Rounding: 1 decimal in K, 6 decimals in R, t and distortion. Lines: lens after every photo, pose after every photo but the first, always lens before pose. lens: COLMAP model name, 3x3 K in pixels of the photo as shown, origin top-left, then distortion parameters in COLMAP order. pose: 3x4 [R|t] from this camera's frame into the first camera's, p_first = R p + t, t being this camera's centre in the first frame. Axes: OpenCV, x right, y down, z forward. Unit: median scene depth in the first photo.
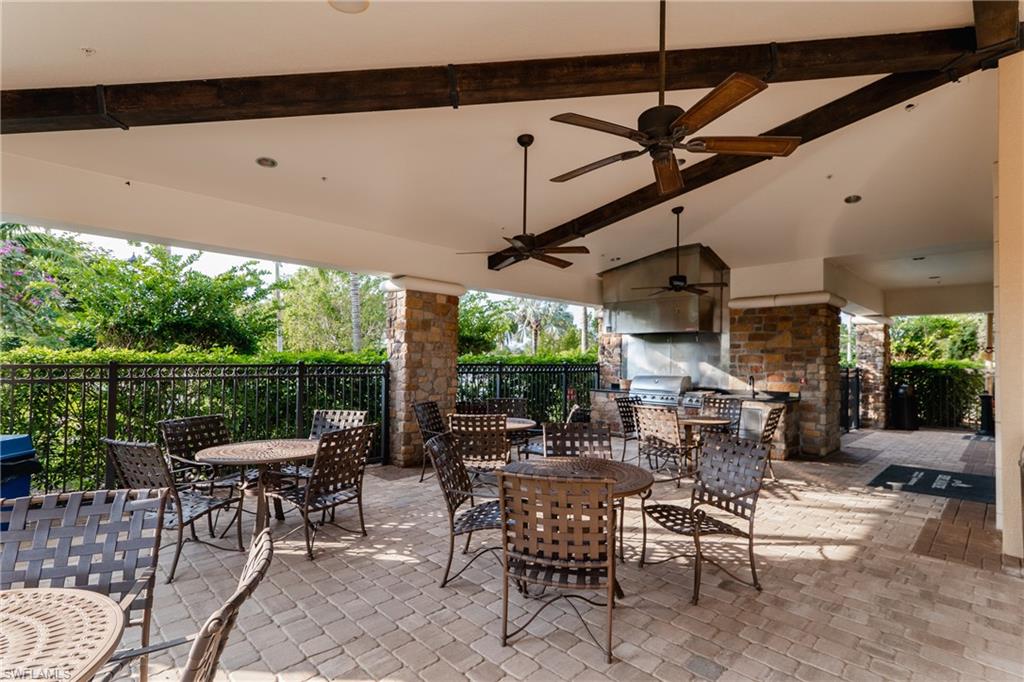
lens RADIAL K [[469.2, 0, 511.4], [0, 469.2, 362.5], [0, 0, 1]] dist [0.000100, 0.000007]
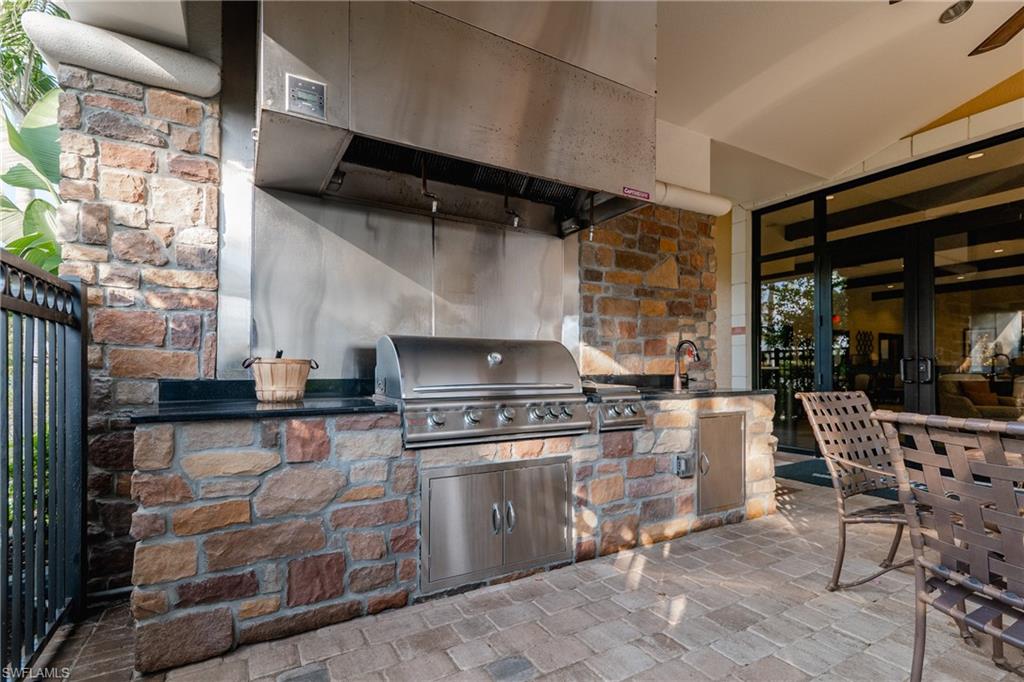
lens RADIAL K [[469.2, 0, 511.4], [0, 469.2, 362.5], [0, 0, 1]] dist [0.000100, 0.000007]
pose [[0.236875, -0.000519, 0.971540, 0.042211], [0.003731, 0.999993, -0.000376, 0.044931], [-0.971533, 0.003714, 0.236875, 0.966656]]
